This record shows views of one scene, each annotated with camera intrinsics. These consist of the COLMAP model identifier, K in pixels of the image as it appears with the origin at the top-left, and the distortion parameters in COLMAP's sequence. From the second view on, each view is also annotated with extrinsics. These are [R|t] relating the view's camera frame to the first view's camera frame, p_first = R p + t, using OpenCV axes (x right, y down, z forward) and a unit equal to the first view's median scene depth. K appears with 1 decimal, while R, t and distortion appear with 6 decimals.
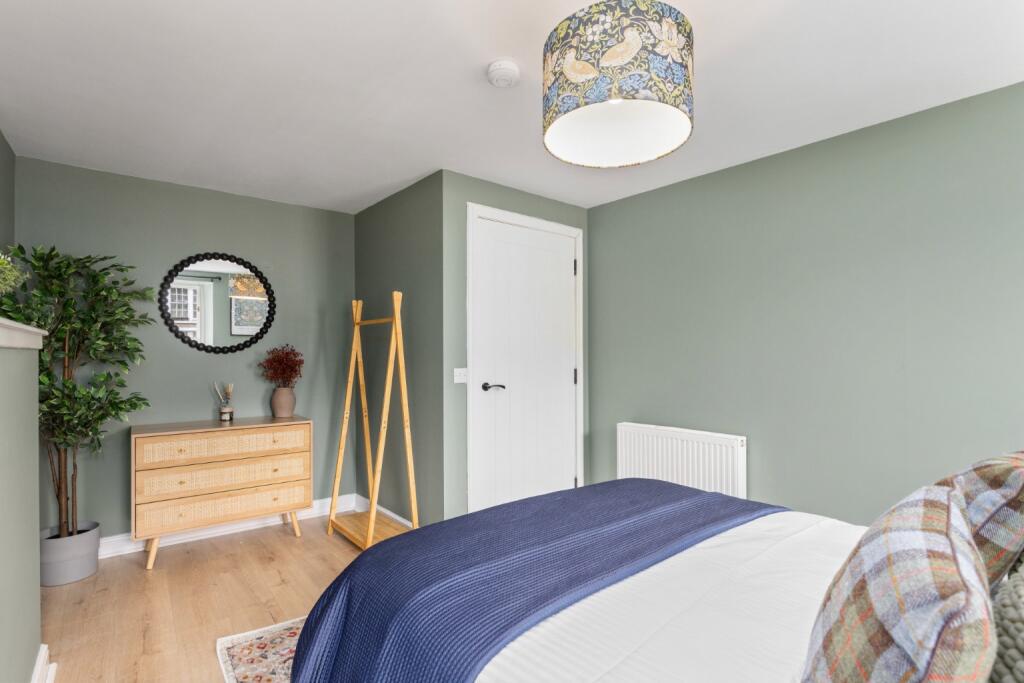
lens RADIAL K [[501.4, 0, 510.7], [0, 501.4, 353.8], [0, 0, 1]] dist [-0.000221, 0.000069]
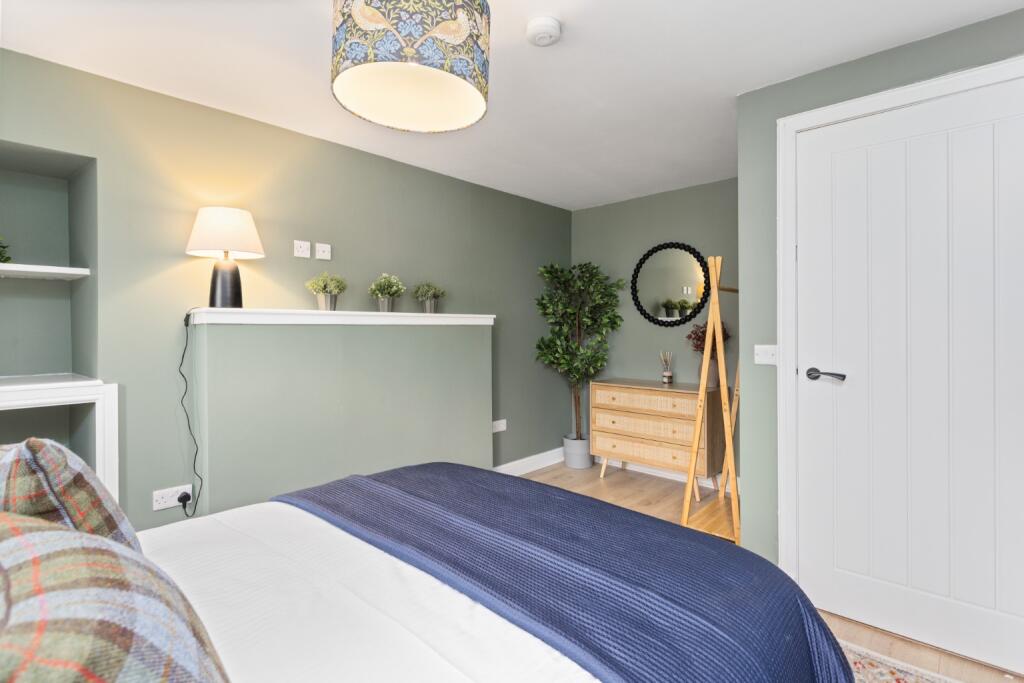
lens RADIAL K [[484.1, 0, 510.0], [0, 484.1, 328.1], [0, 0, 1]] dist [-0.001000, 0.000010]
pose [[0.136517, -0.000874, -0.990637, 0.564598], [0.005275, 0.999986, -0.000155, 0.001326], [0.990624, -0.005205, 0.136520, 0.512367]]
